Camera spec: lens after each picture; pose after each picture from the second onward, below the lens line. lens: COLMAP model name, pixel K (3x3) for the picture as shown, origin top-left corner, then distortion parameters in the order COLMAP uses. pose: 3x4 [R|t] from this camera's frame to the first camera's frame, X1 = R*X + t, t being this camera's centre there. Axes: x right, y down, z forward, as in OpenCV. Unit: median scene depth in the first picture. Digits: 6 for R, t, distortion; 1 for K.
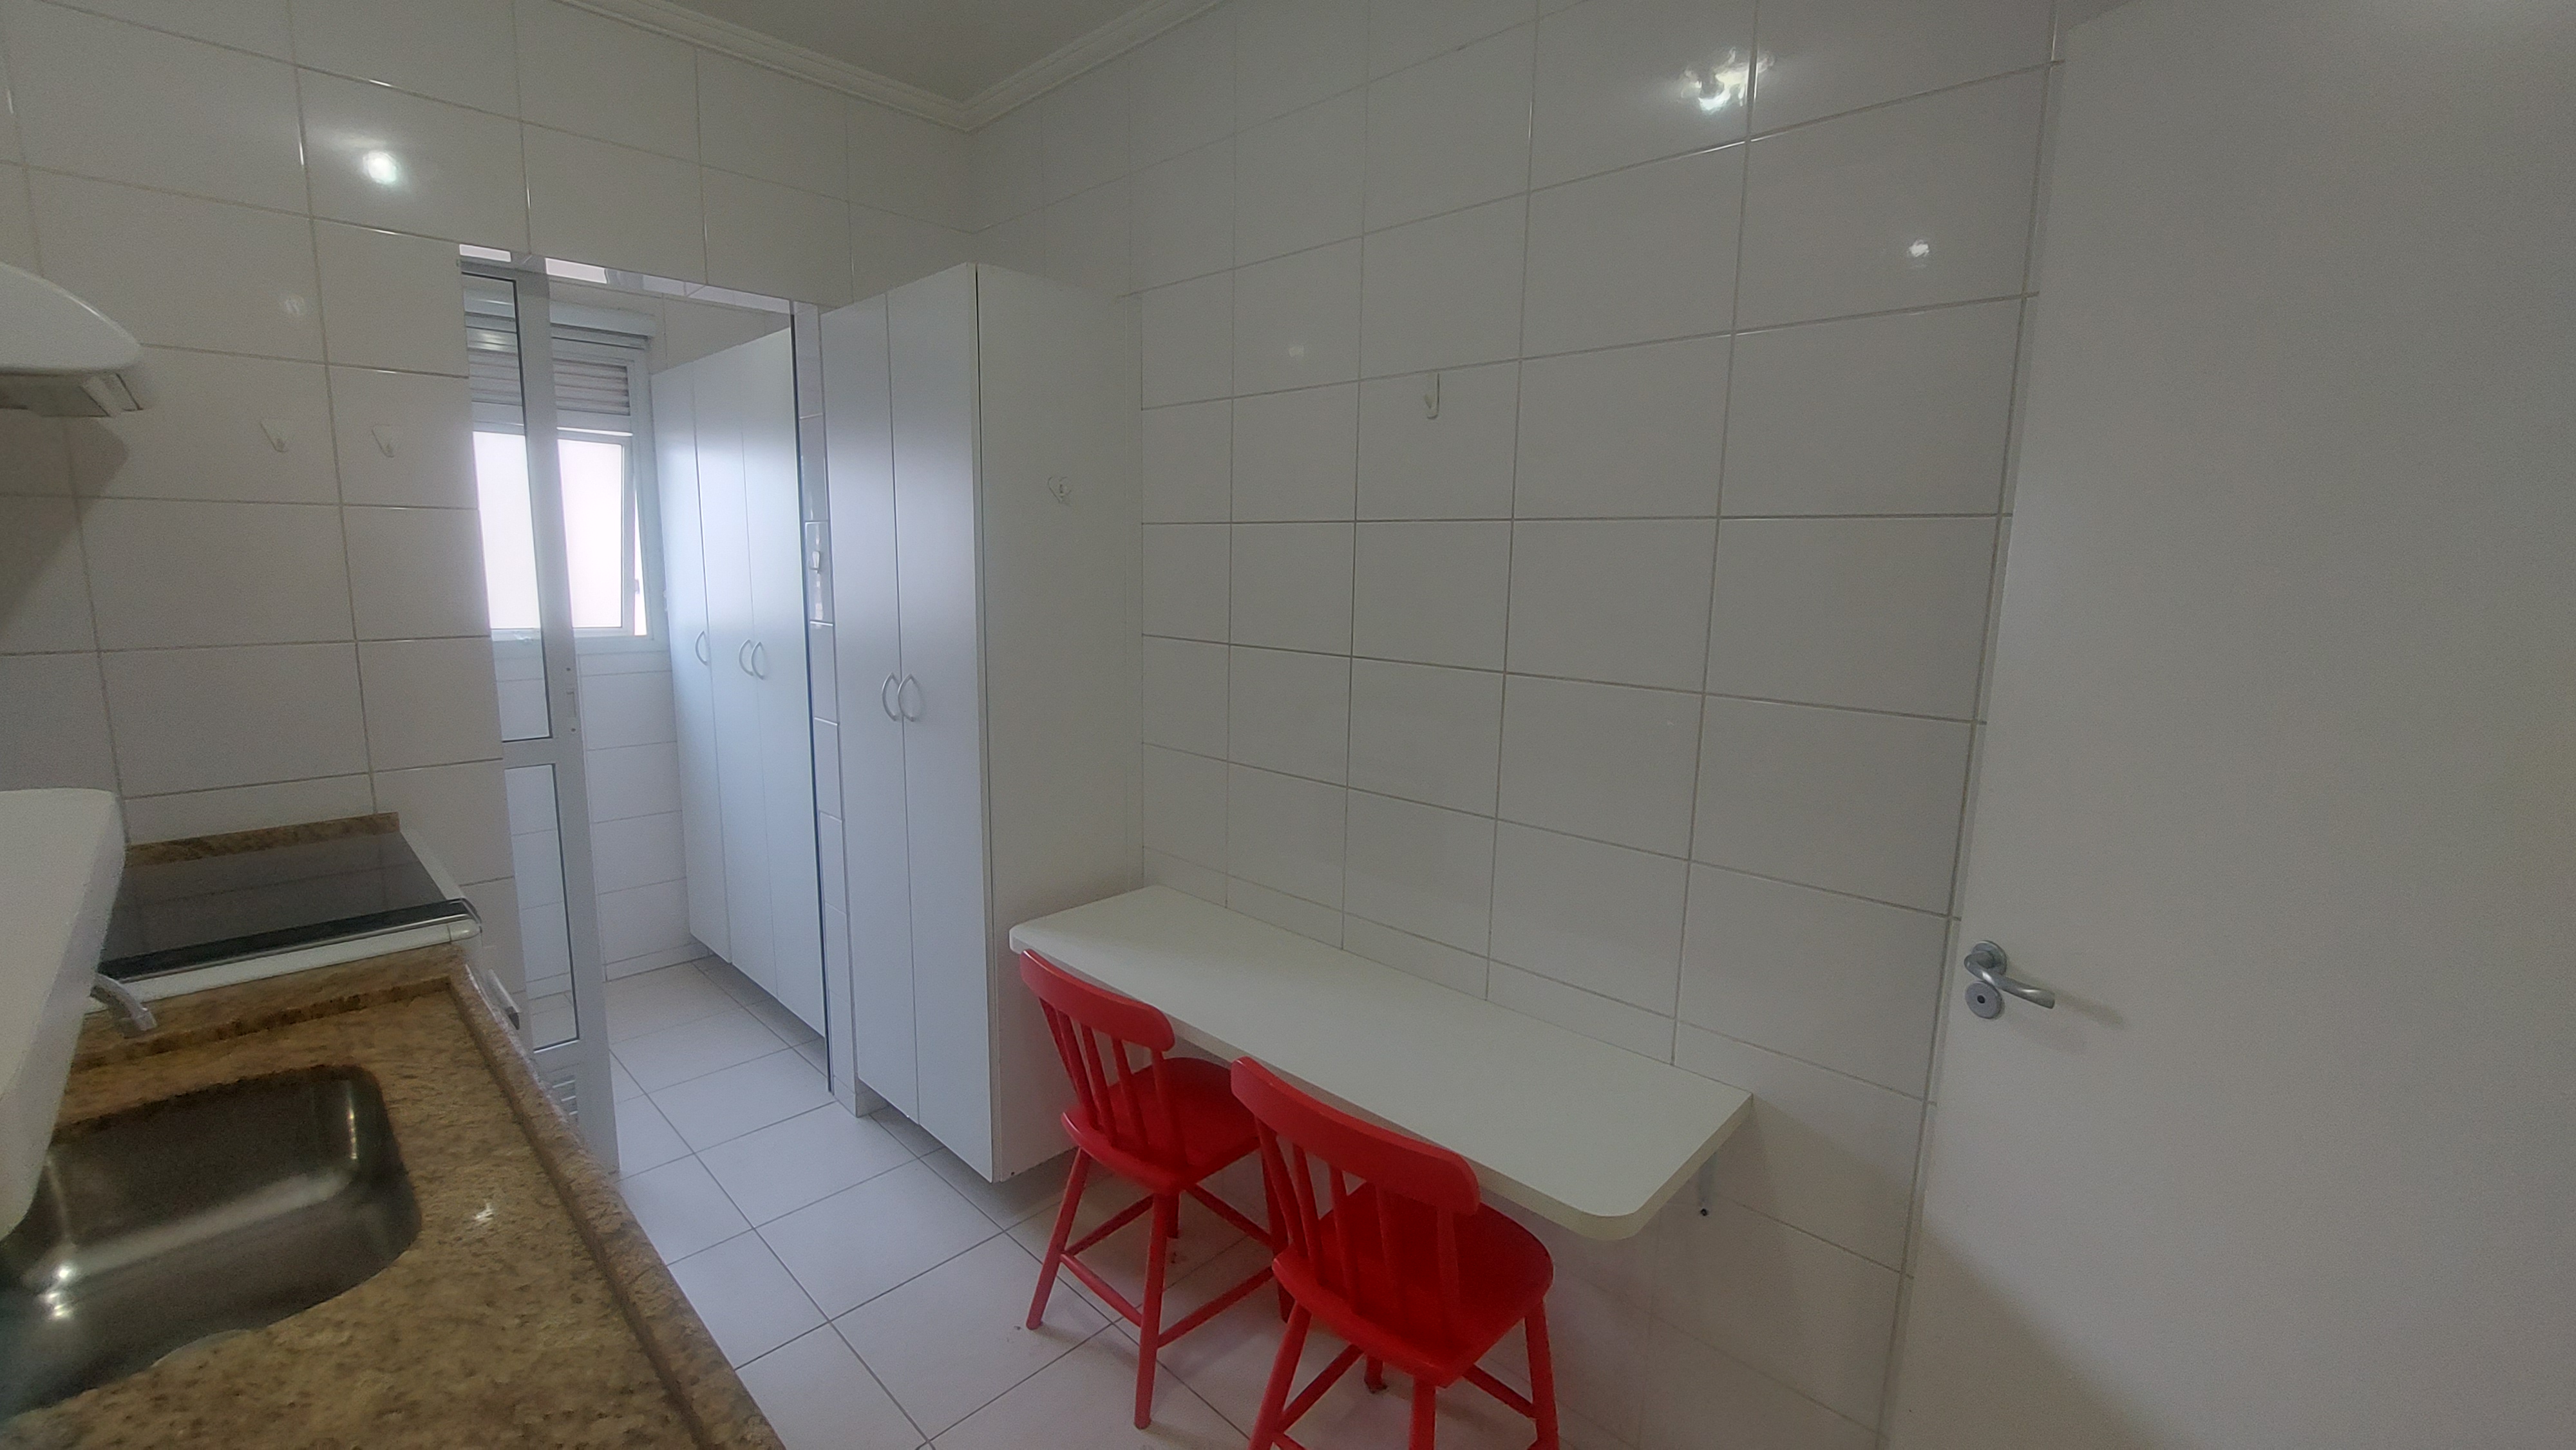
lens RADIAL K [[1033.6, 0, 1284.2], [0, 1033.6, 701.4], [0, 0, 1]] dist [0.000414, -0.004647]
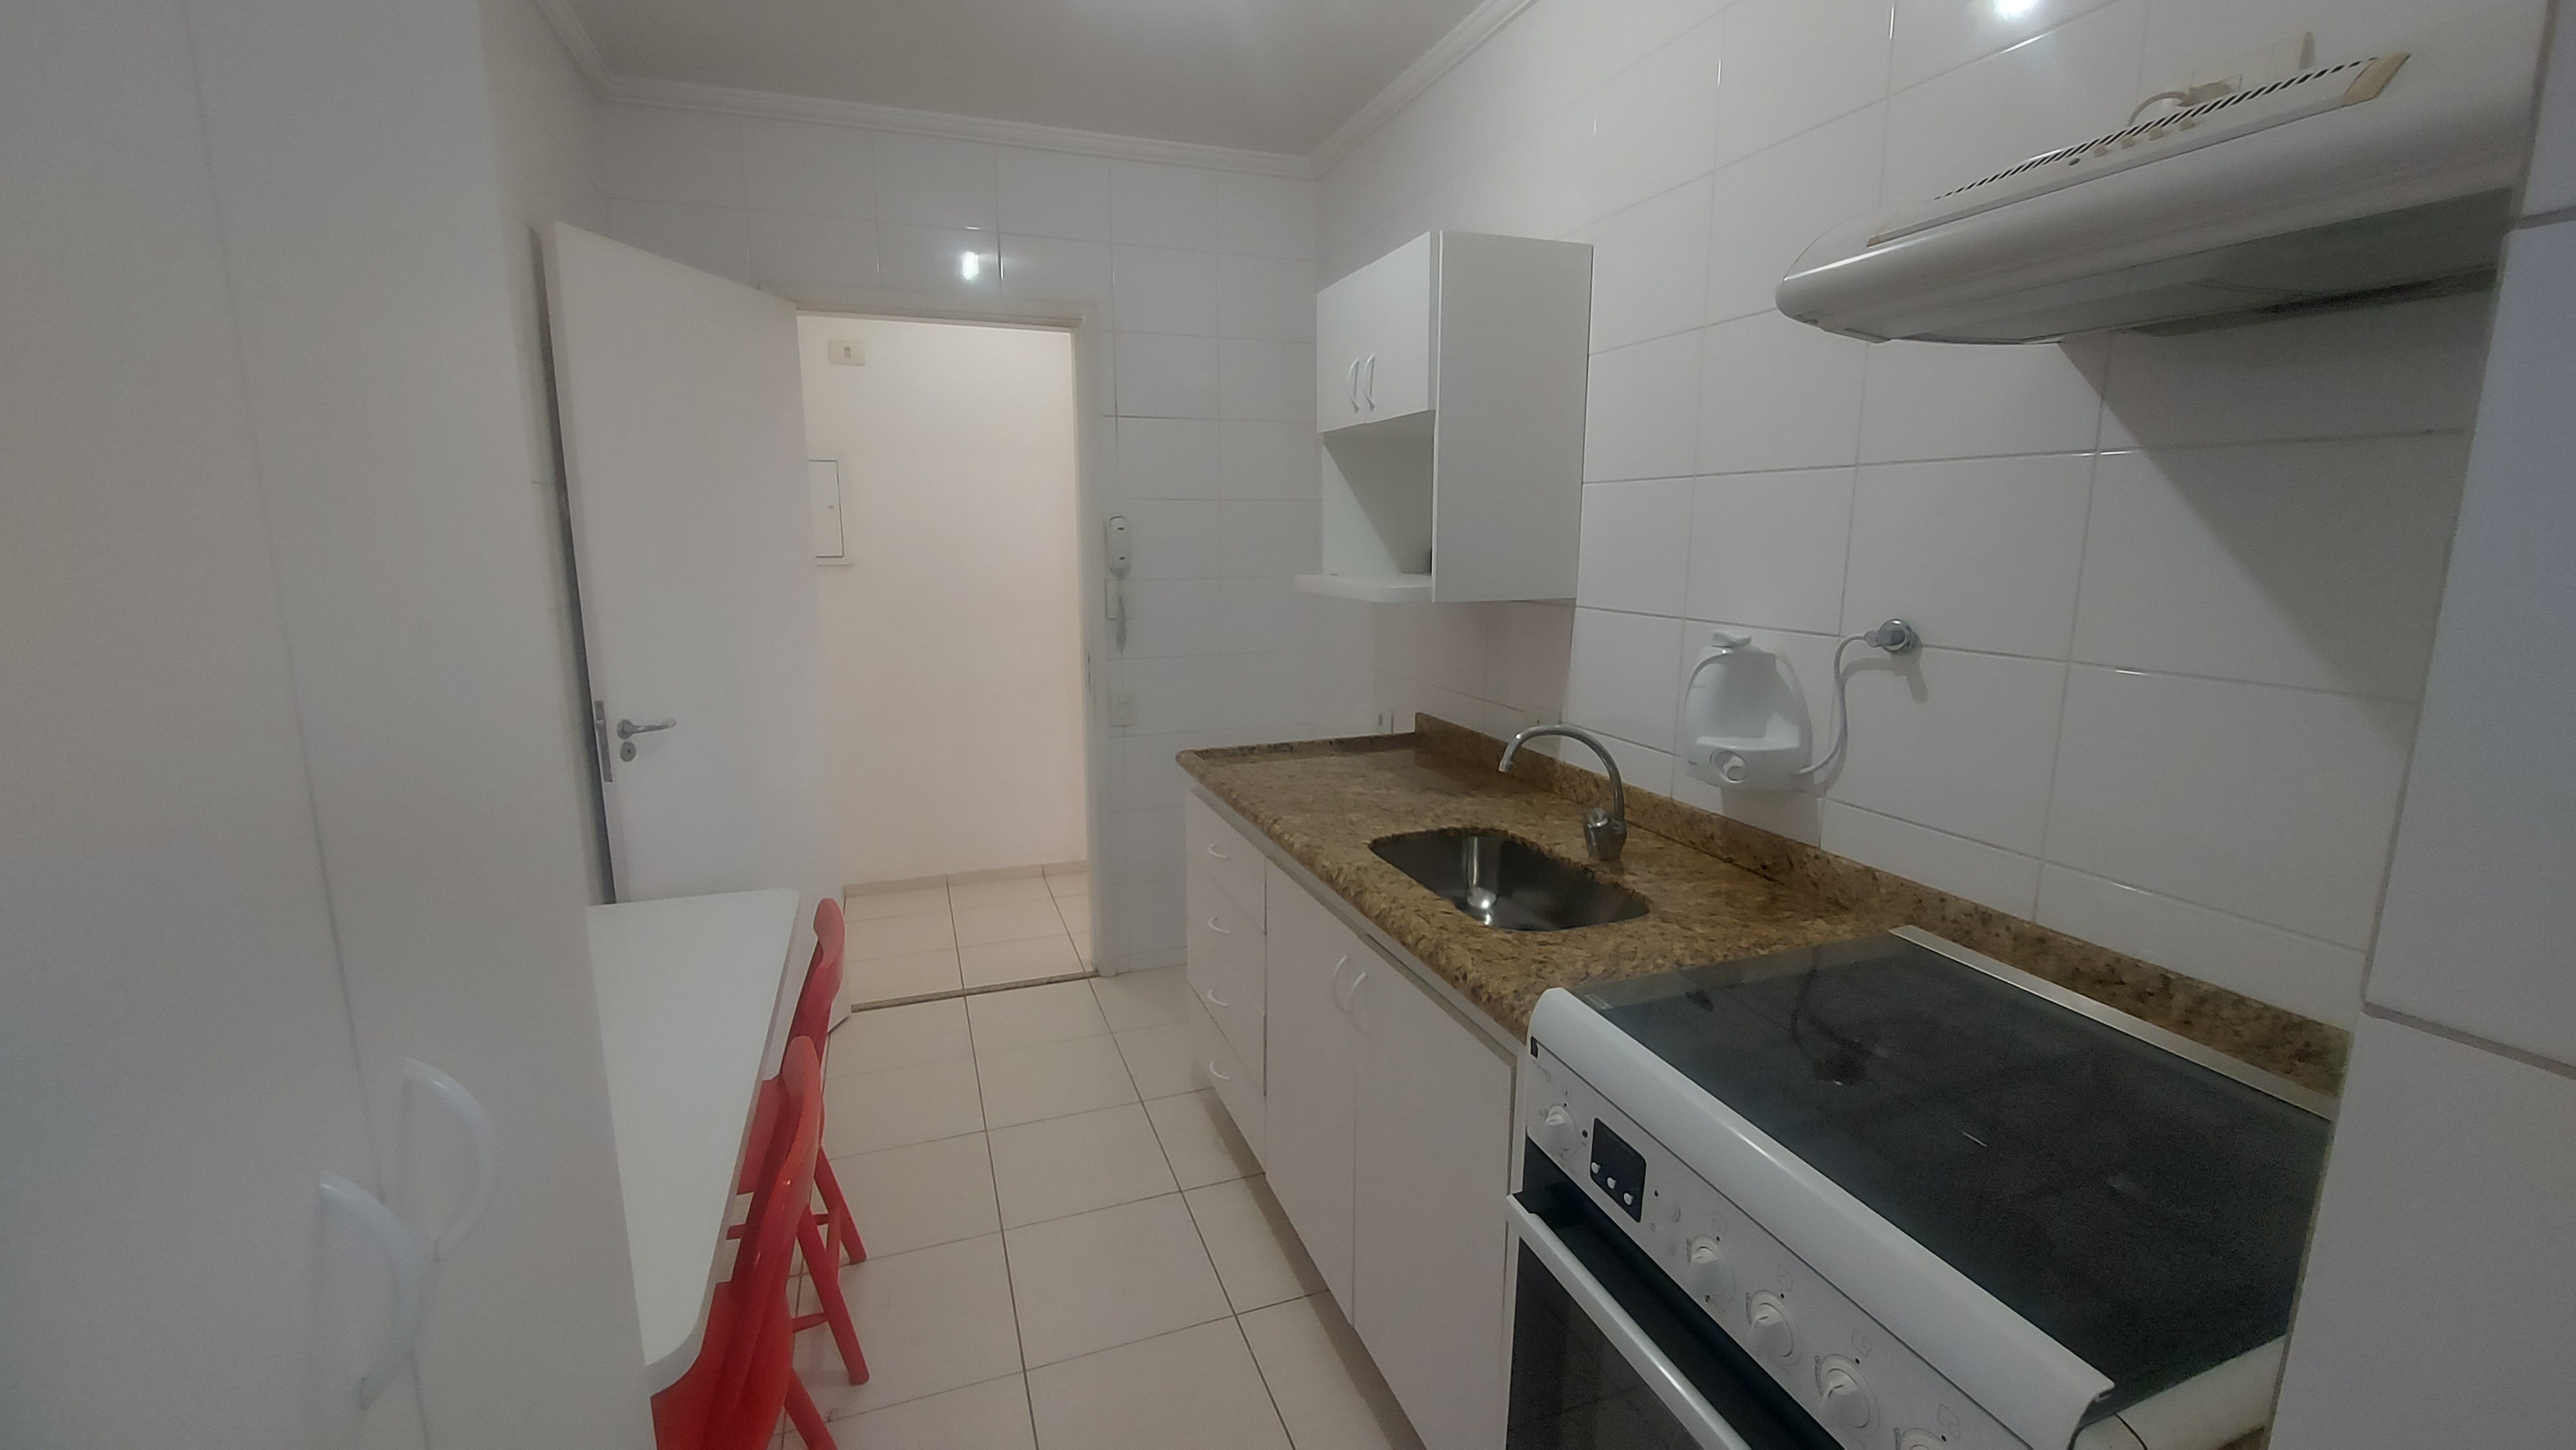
lens RADIAL K [[1050.8, 0, 1271.2], [0, 1050.8, 715.8], [0, 0, 1]] dist [0.000535, -0.005797]
pose [[-0.895892, -0.093776, 0.434262, -0.682625], [0.047493, 0.951653, 0.303481, -0.168434], [-0.441726, 0.292511, -0.848125, 1.224887]]
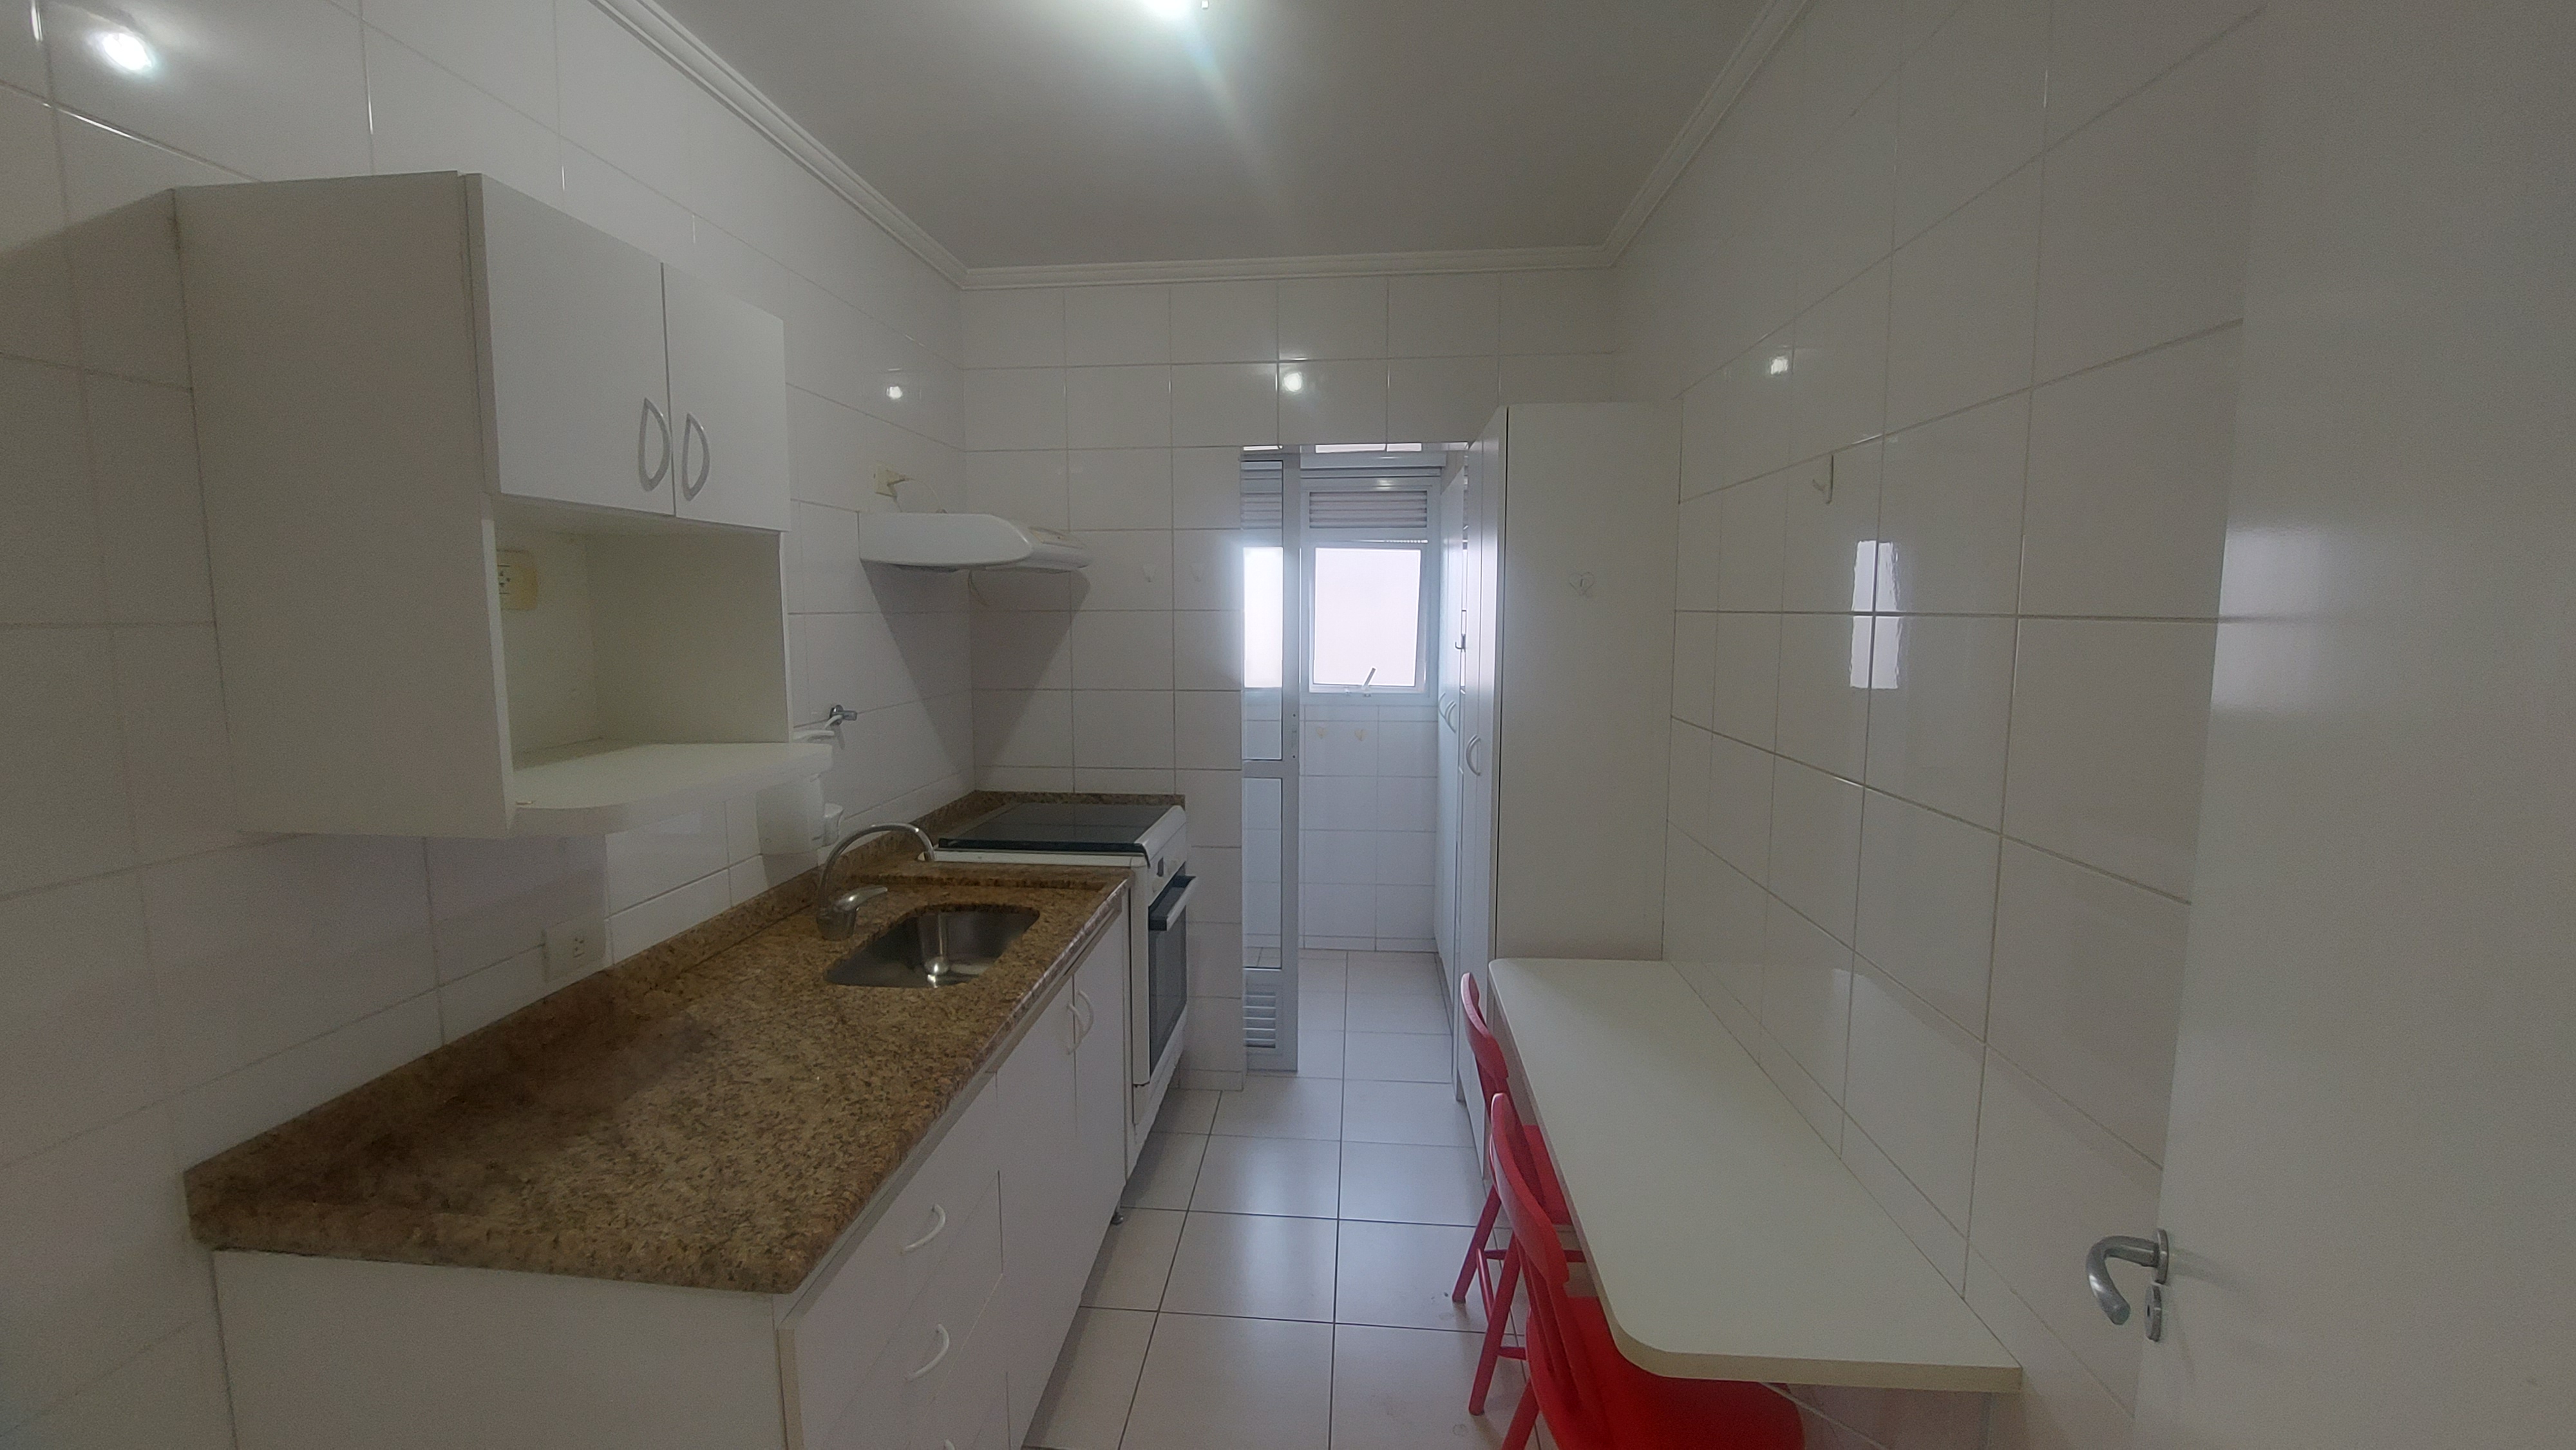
lens RADIAL K [[1050.8, 0, 1271.2], [0, 1050.8, 715.8], [0, 0, 1]] dist [0.000535, -0.005797]
pose [[0.628476, 0.063542, -0.775229, 0.504474], [-0.099569, 0.995030, 0.000837, -0.032825], [0.771429, 0.076663, 0.631680, 0.035443]]
